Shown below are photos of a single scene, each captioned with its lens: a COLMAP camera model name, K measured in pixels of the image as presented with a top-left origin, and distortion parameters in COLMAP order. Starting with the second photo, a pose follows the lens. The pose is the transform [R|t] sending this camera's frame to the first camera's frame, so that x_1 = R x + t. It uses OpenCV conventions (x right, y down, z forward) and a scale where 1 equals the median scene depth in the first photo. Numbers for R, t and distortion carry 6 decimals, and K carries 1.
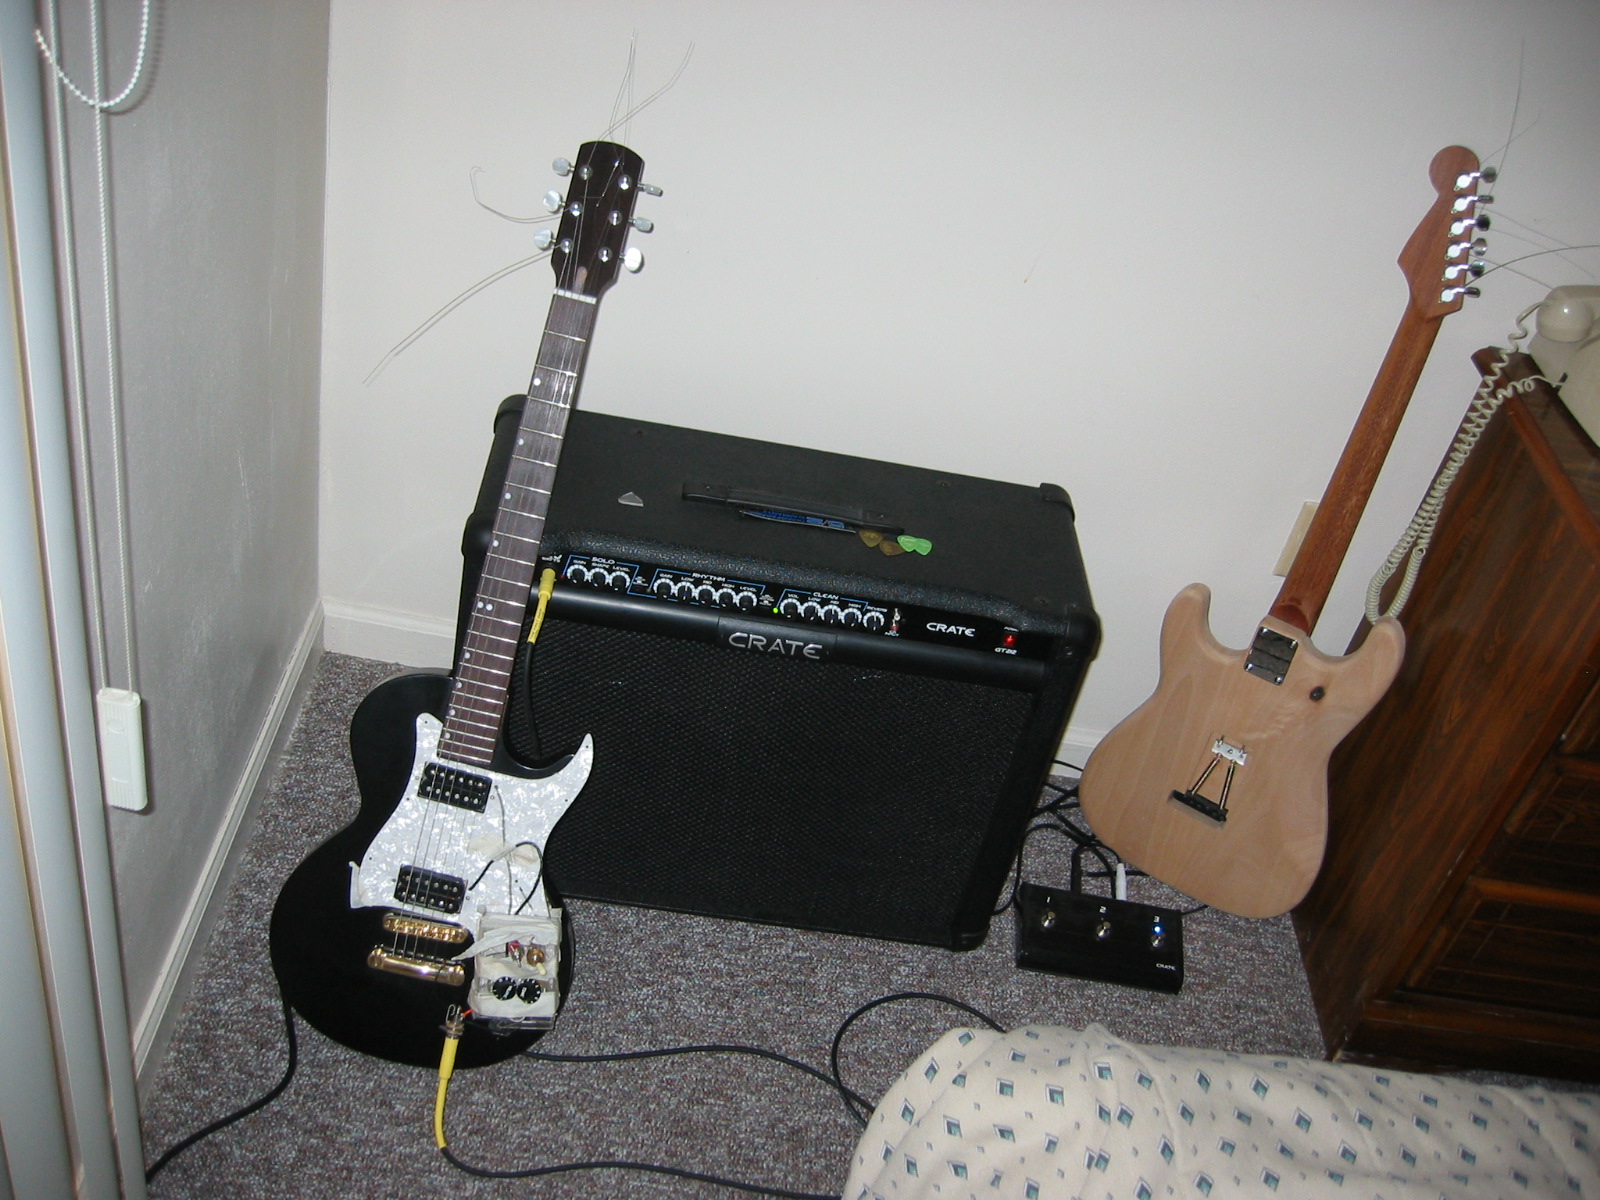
lens RADIAL K [[1661.2, 0, 800.0], [0, 1661.2, 600.0], [0, 0, 1]] dist [-0.141599, 0.126409]
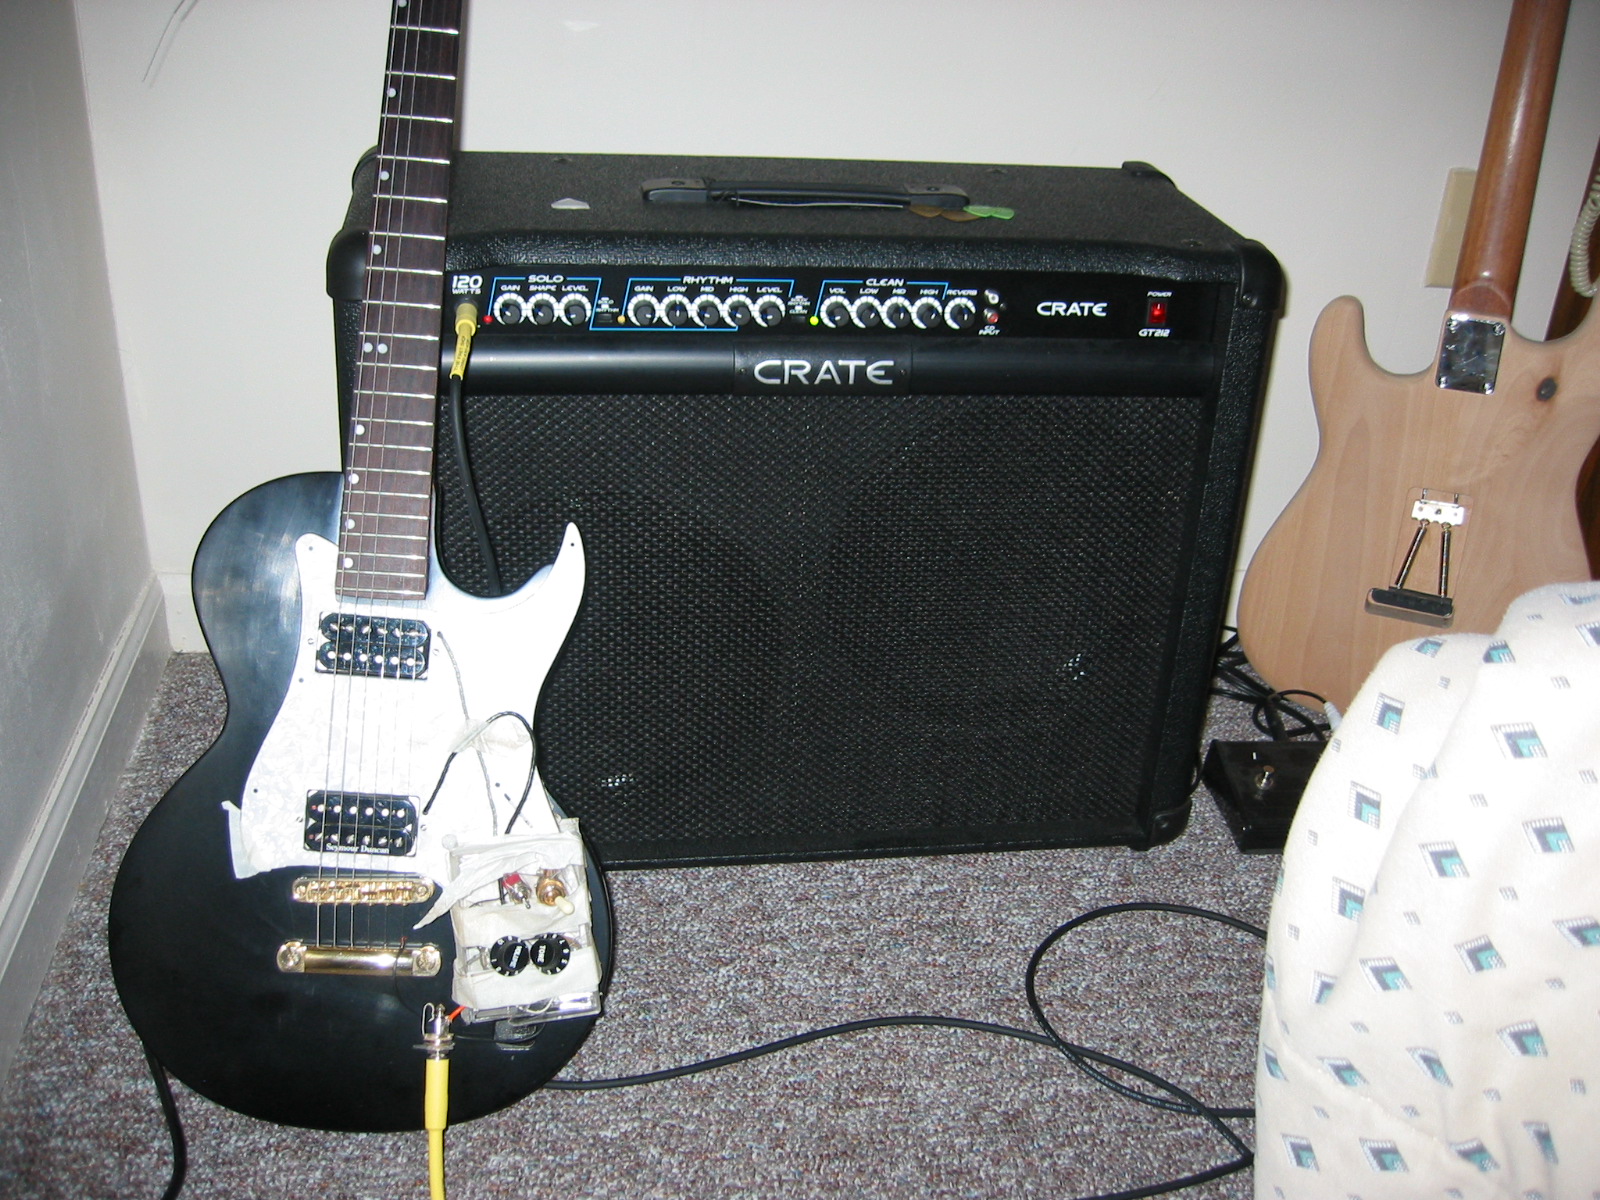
lens RADIAL K [[1661.2, 0, 800.0], [0, 1661.2, 600.0], [0, 0, 1]] dist [-0.141599, 0.126409]
pose [[0.978671, -0.191419, 0.074583, -0.092302], [0.200115, 0.970367, -0.135434, 0.205663], [-0.046448, 0.147471, 0.987975, 0.367269]]
